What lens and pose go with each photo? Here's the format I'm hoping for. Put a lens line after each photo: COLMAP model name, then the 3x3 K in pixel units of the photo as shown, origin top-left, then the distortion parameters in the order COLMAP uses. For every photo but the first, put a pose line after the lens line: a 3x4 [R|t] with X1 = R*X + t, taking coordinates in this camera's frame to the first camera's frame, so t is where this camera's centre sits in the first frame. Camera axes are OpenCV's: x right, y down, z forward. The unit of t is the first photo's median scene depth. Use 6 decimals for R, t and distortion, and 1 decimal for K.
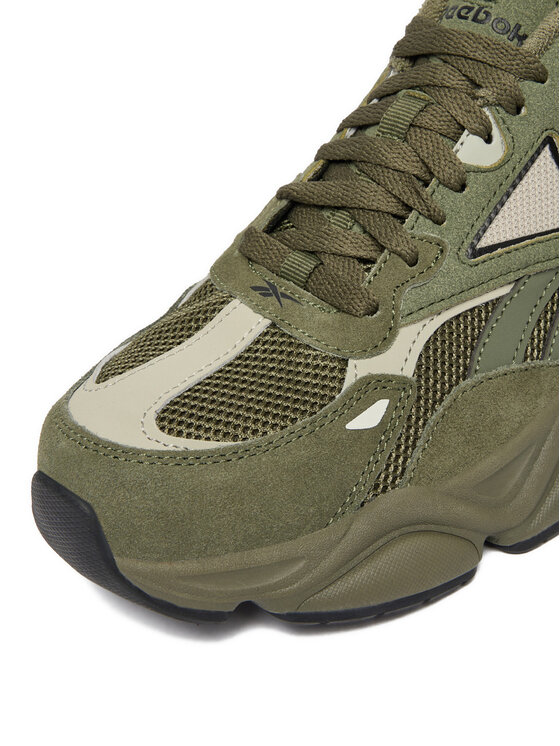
lens RADIAL K [[1317.1, 0, 280.0], [0, 1317.1, 373.0], [0, 0, 1]] dist [-0.024202, -0.121096]
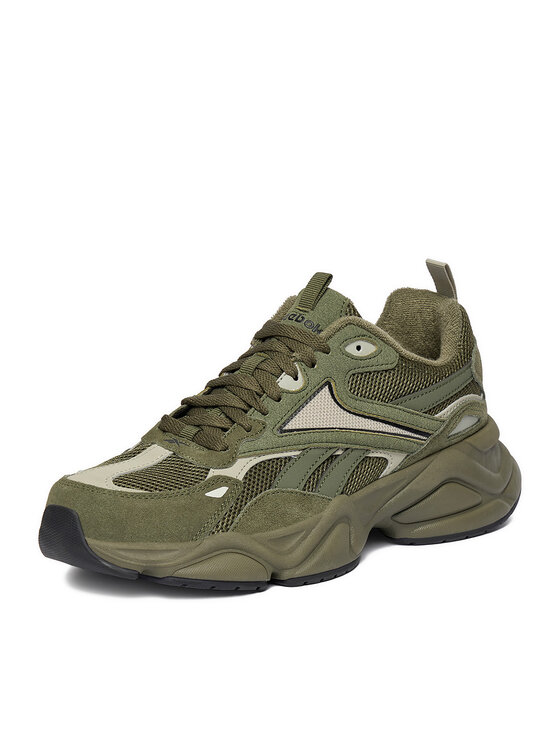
lens RADIAL K [[2195.3, 0, 280.0], [0, 2195.3, 373.0], [0, 0, 1]] dist [0.009405, 0.063092]
pose [[0.994457, 0.101287, 0.028210, 0.045883], [-0.087740, 0.947280, -0.308160, 0.815313], [-0.057936, 0.303977, 0.950916, -2.073632]]
